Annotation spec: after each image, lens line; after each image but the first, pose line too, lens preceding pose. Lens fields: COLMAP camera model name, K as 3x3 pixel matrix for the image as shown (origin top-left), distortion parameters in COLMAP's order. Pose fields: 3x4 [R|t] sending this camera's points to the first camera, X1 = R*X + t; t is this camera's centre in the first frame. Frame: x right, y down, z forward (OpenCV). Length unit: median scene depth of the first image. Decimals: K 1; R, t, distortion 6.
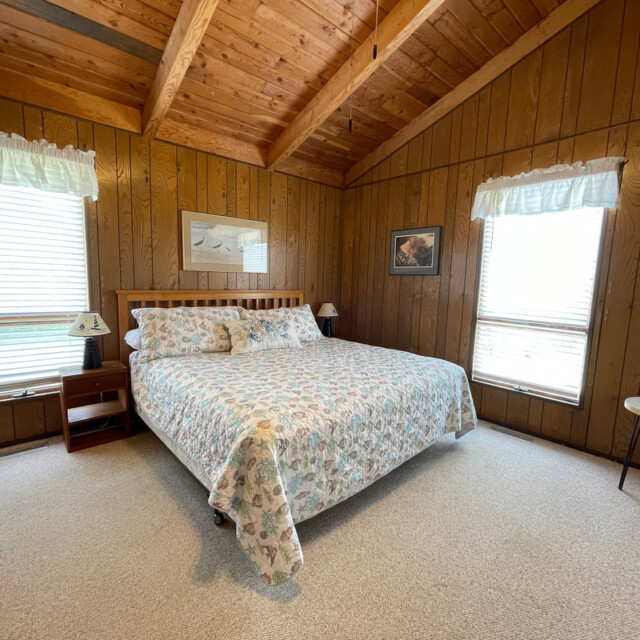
lens RADIAL K [[345.4, 0, 317.0], [0, 345.4, 321.5], [0, 0, 1]] dist [-0.003708, 0.001423]
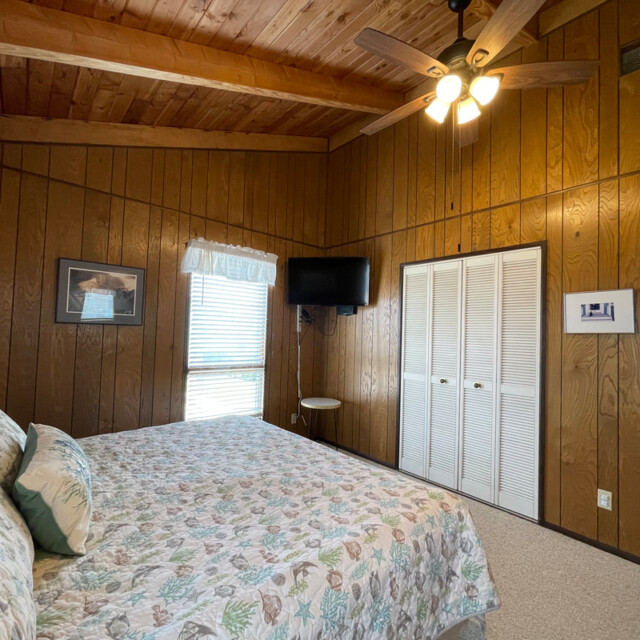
lens RADIAL K [[345.4, 0, 317.1], [0, 345.4, 320.6], [0, 0, 1]] dist [-0.003708, 0.001423]
pose [[-0.007168, 0.006490, 0.999953, -0.557264], [0.091801, 0.995760, -0.005805, -0.114959], [-0.995752, 0.091755, -0.007733, 0.651676]]
